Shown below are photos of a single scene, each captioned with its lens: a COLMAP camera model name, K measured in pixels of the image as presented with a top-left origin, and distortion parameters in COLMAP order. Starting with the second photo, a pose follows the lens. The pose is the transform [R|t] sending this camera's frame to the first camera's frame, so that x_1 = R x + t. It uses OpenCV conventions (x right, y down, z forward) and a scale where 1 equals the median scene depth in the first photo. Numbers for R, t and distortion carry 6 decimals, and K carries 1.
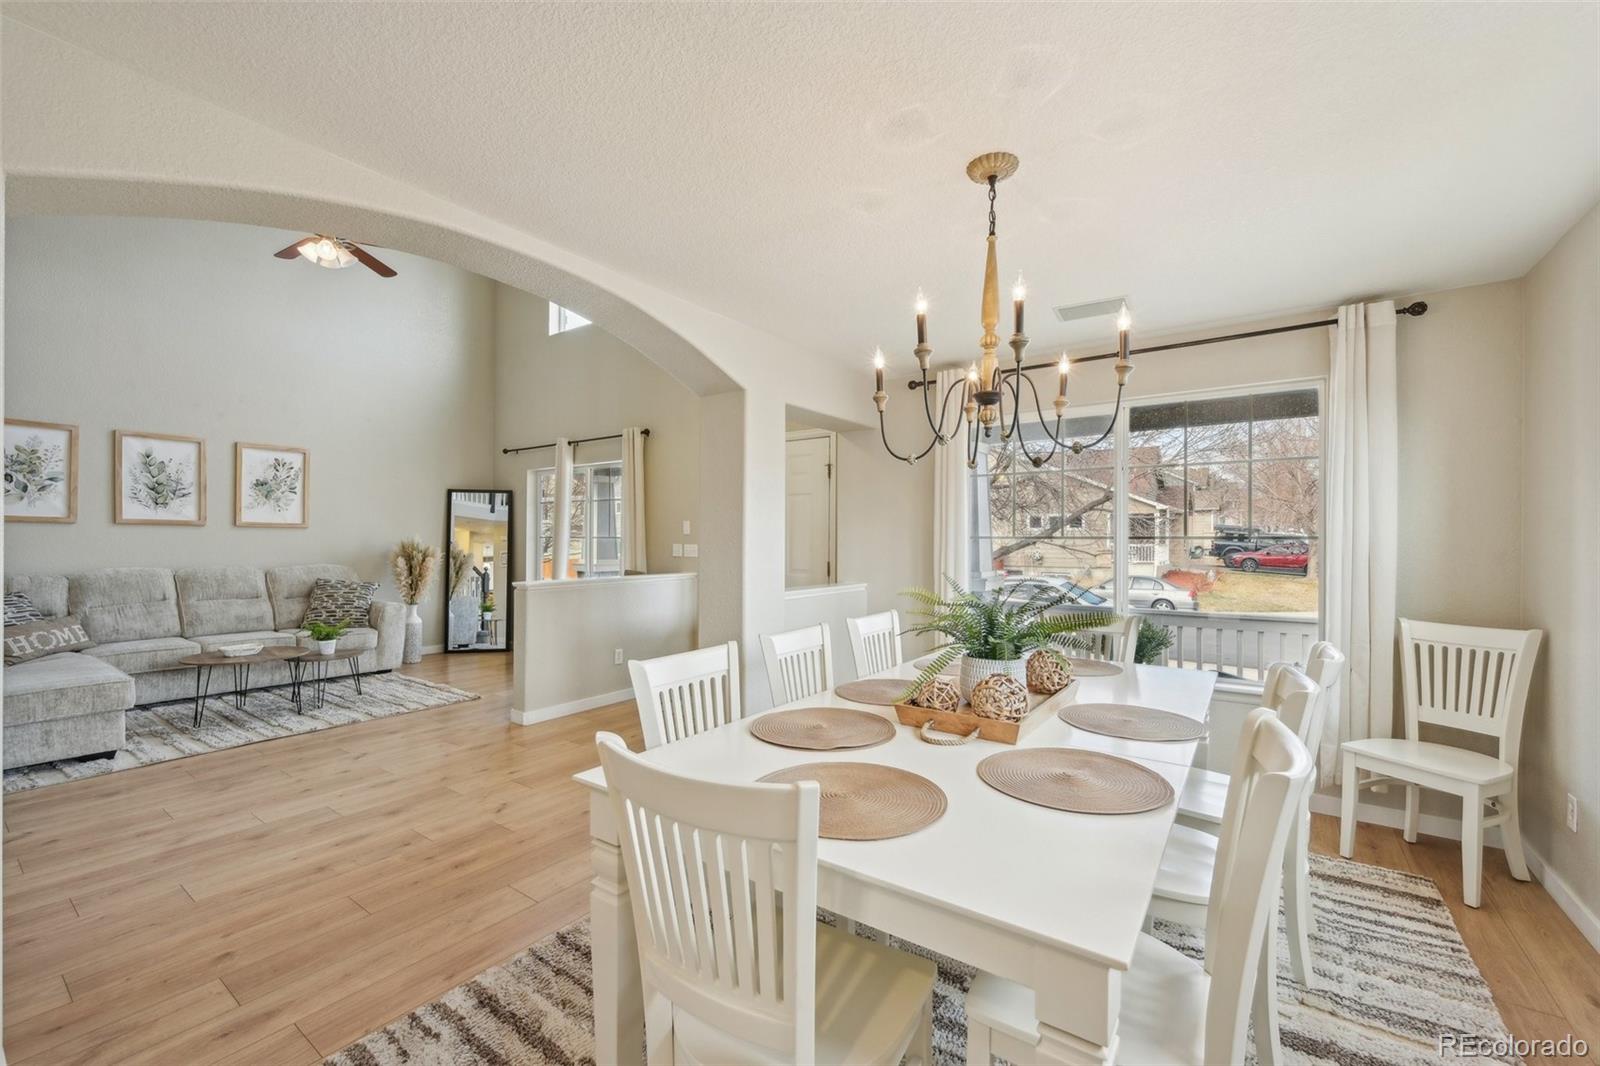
lens RADIAL K [[662.0, 0, 801.7], [0, 662.0, 542.7], [0, 0, 1]] dist [-0.002673, 0.001062]
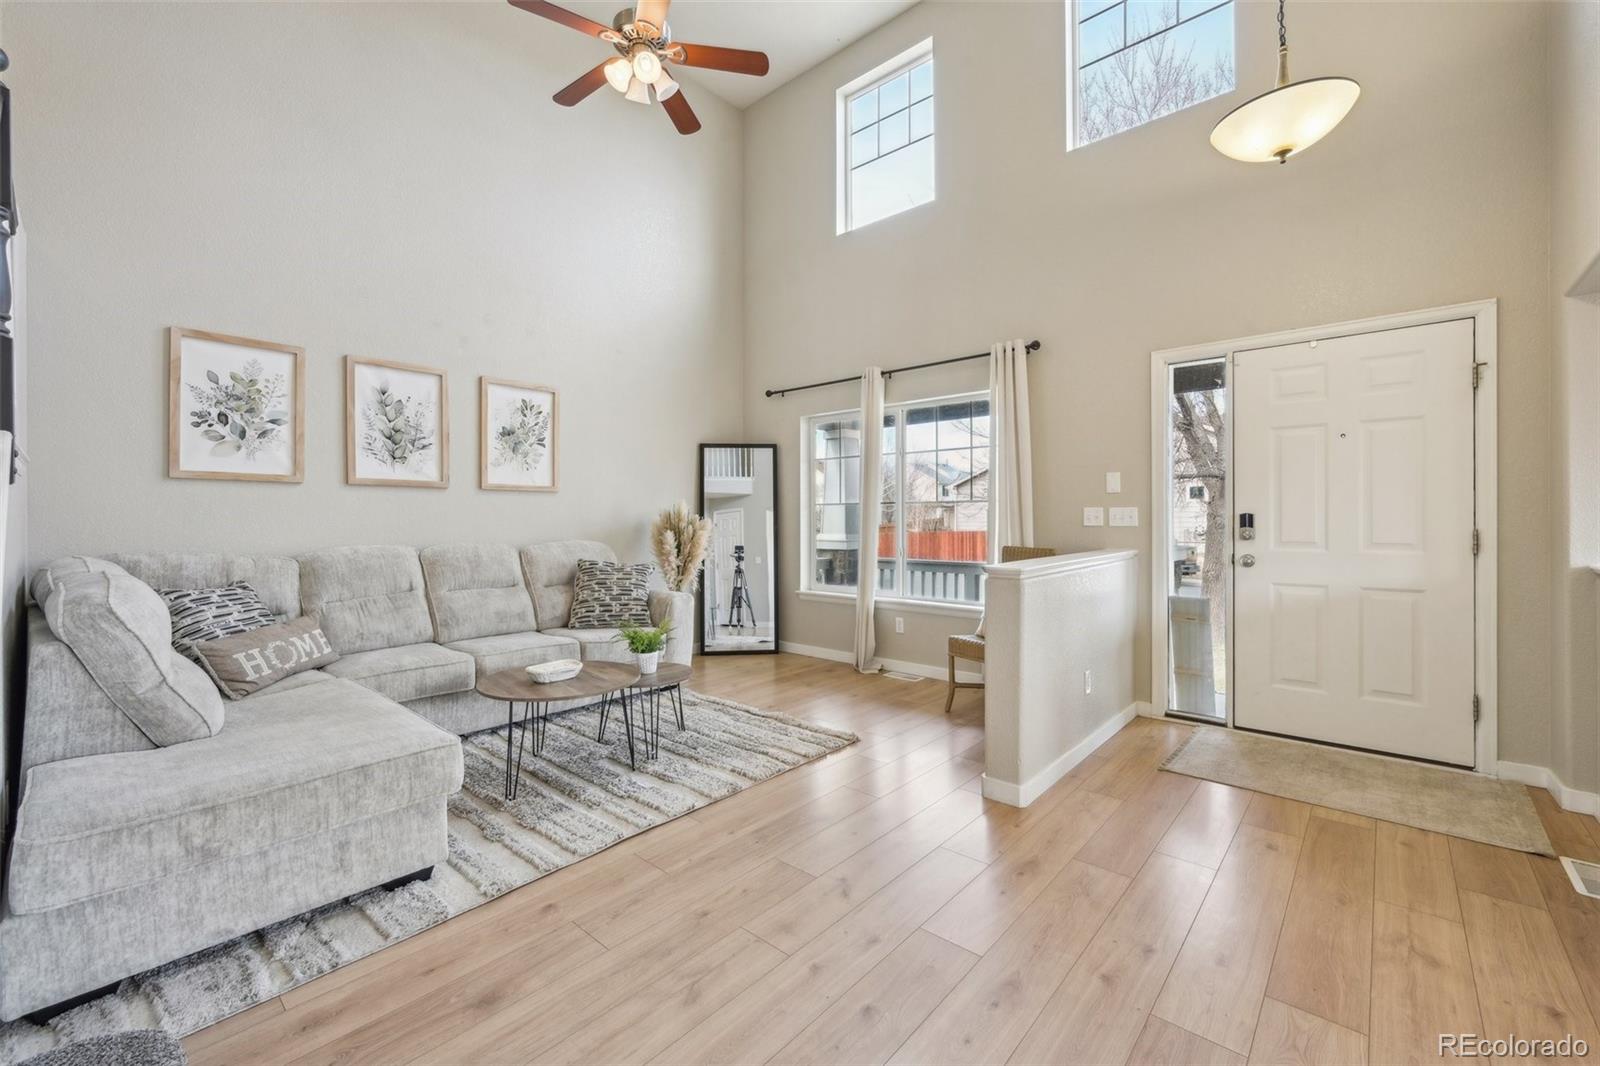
lens RADIAL K [[662.0, 0, 796.8], [0, 662.0, 521.8], [0, 0, 1]] dist [-0.002673, 0.001062]
pose [[0.994254, -0.008643, -0.106694, -0.465098], [0.008854, 0.999960, 0.001498, 0.014630], [0.106677, -0.002434, 0.994291, 0.327244]]
